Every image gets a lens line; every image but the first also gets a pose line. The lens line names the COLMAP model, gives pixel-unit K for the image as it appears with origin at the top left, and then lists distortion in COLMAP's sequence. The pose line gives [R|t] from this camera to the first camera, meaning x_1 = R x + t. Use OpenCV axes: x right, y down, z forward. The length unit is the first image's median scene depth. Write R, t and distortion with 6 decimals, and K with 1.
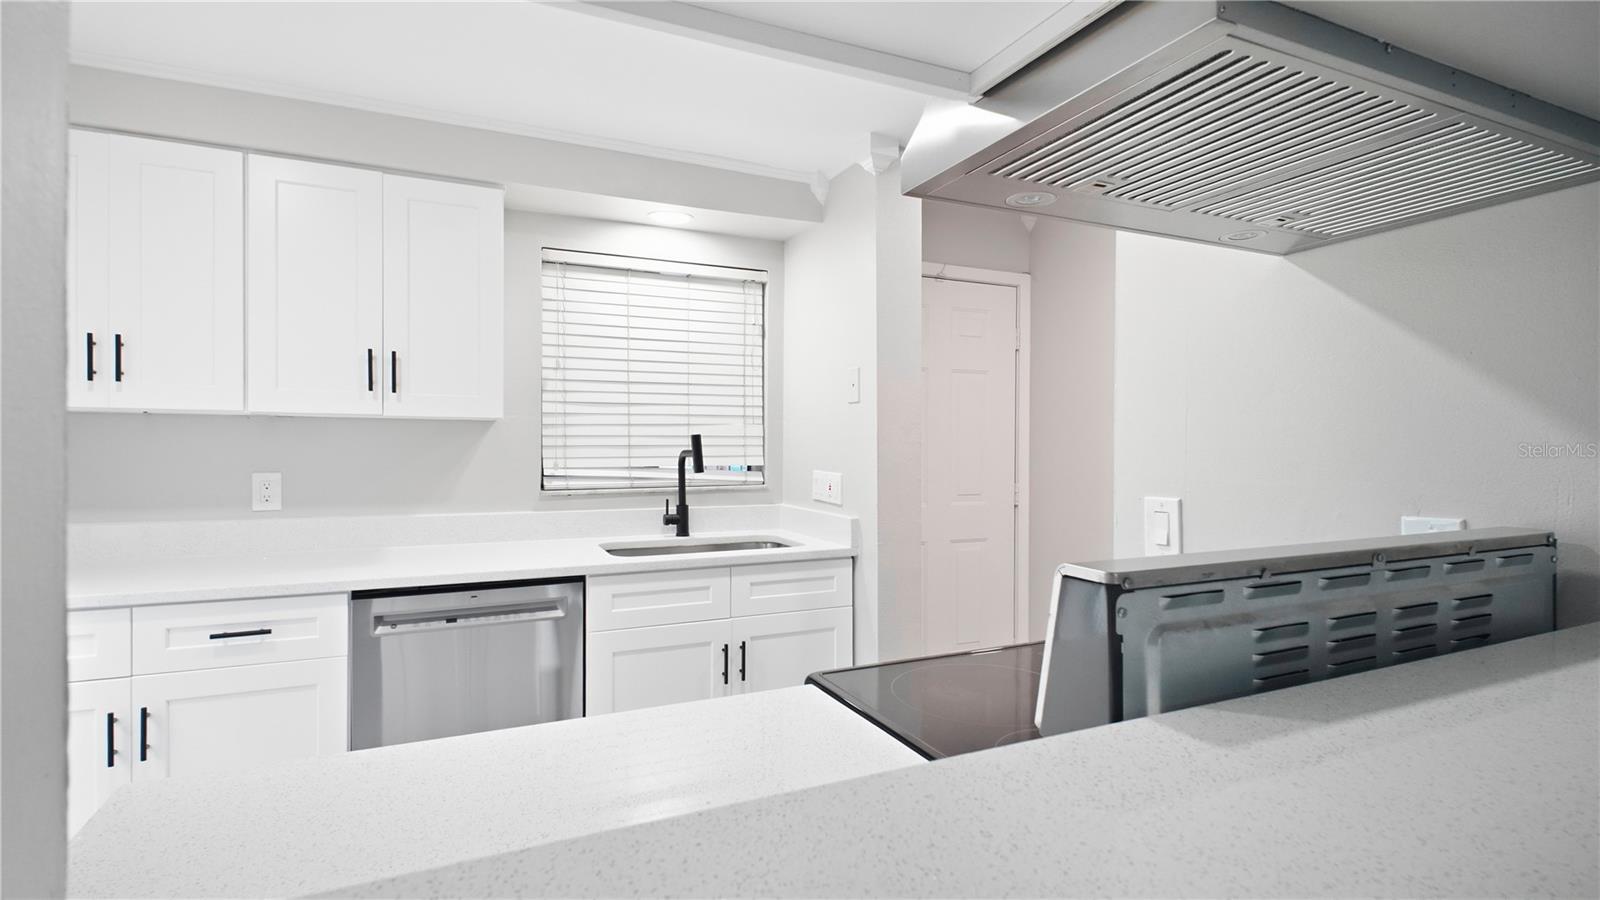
lens RADIAL K [[770.0, 0, 796.4], [0, 770.0, 443.6], [0, 0, 1]] dist [0.011708, -0.007189]
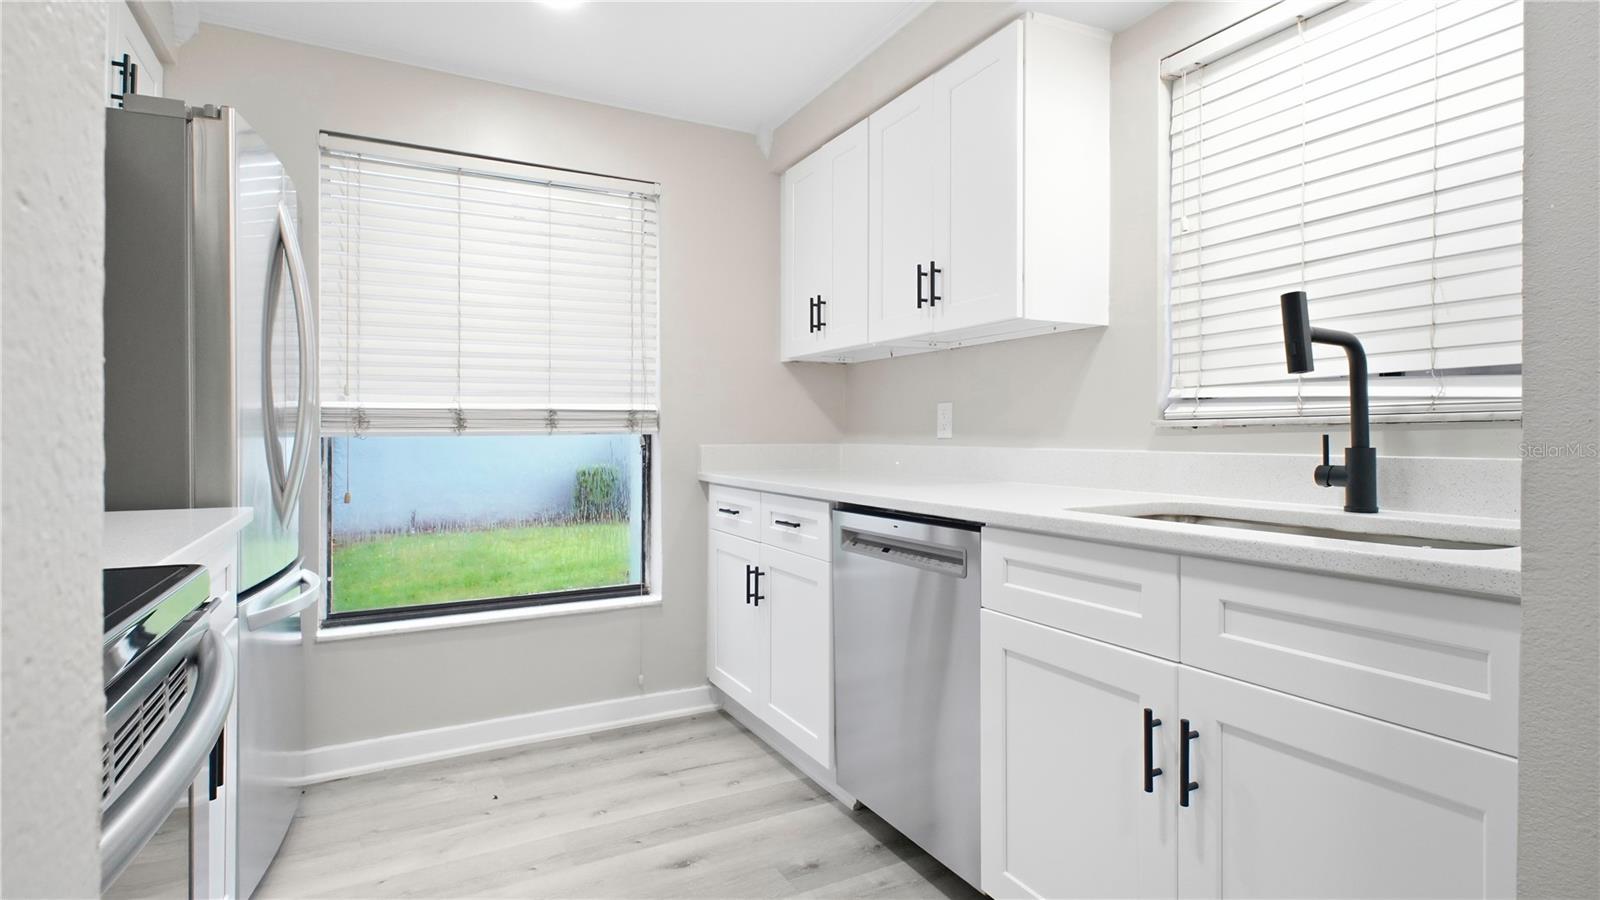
lens RADIAL K [[770.0, 0, 800.2], [0, 770.0, 440.7], [0, 0, 1]] dist [0.011708, -0.007189]
pose [[0.067633, 0.002405, -0.997707, 0.316982], [-0.001792, 0.999996, 0.002289, 0.076020], [0.997709, 0.001633, 0.067637, 0.627899]]
